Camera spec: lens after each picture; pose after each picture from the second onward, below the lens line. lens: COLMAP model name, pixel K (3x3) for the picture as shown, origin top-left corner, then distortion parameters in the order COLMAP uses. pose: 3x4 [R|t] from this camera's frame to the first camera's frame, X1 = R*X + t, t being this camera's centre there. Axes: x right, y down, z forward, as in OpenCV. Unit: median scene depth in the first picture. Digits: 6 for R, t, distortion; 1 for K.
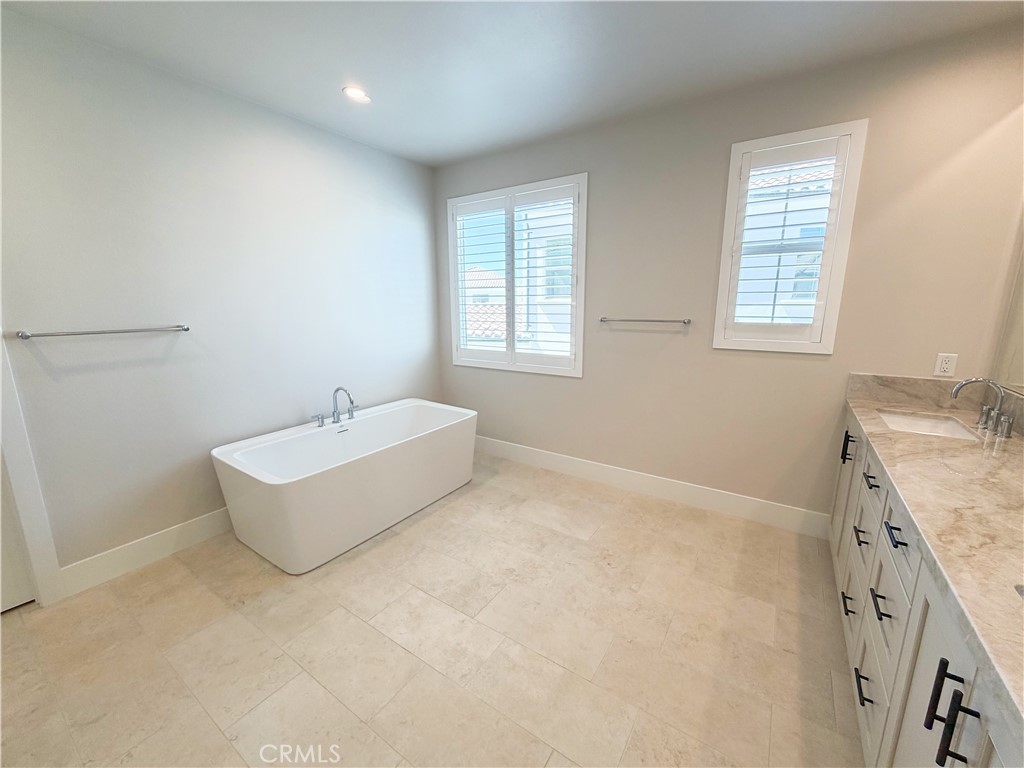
lens RADIAL K [[408.7, 0, 507.9], [0, 408.7, 385.0], [0, 0, 1]] dist [-0.002501, -0.000353]
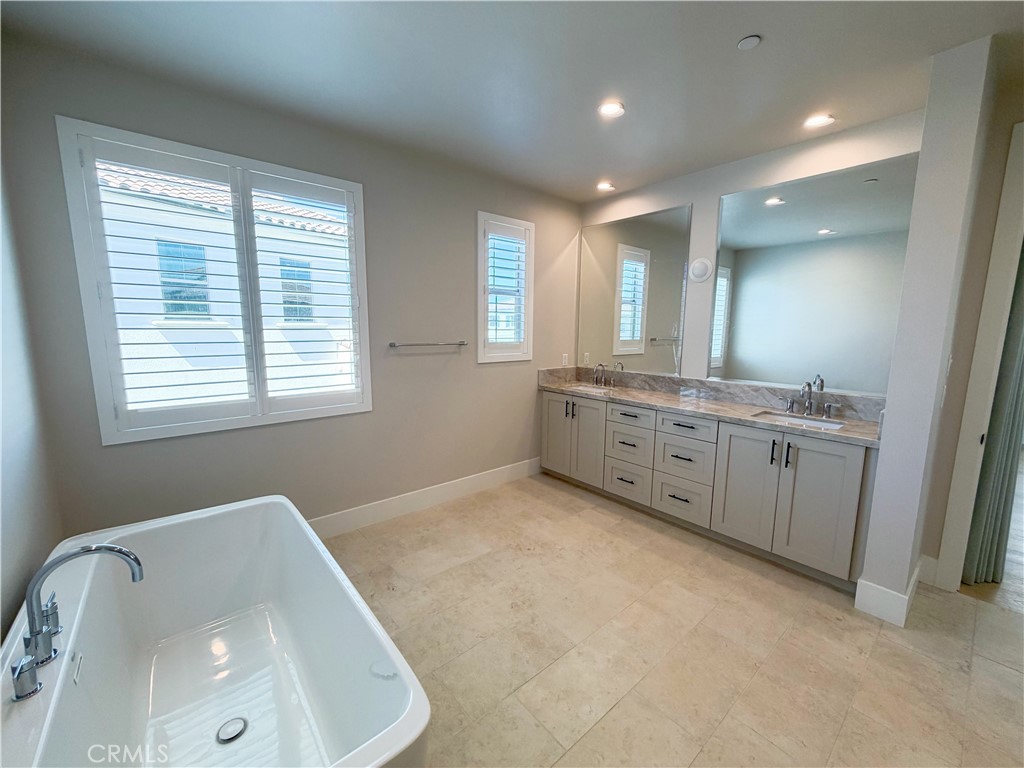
lens RADIAL K [[409.3, 0, 510.7], [0, 409.3, 381.6], [0, 0, 1]] dist [0.001421, 0.000104]
pose [[0.268805, -0.127651, 0.954698, -0.802015], [0.177158, 0.980822, 0.081263, -0.136077], [-0.946762, 0.147288, 0.286264, 0.617866]]
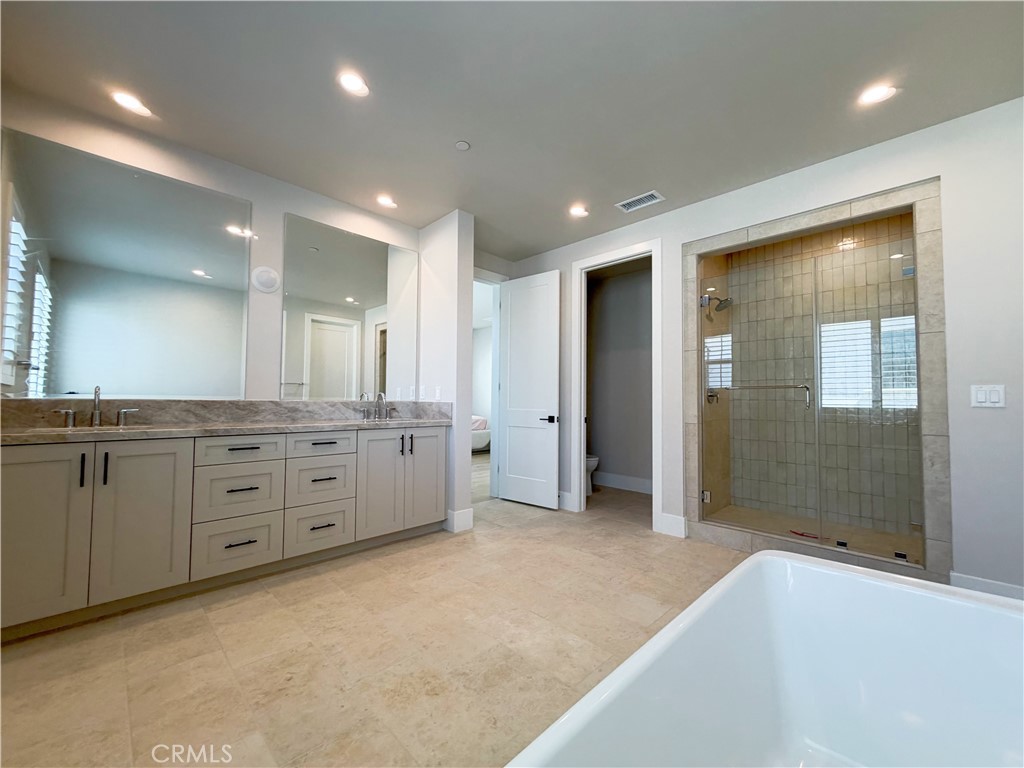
lens RADIAL K [[408.7, 0, 507.9], [0, 408.7, 385.0], [0, 0, 1]] dist [-0.002501, -0.000353]
pose [[-0.982182, -0.000006, 0.187932, -0.224006], [0.028731, 0.988239, 0.150191, -0.126856], [-0.185722, 0.152915, -0.970631, 1.457779]]
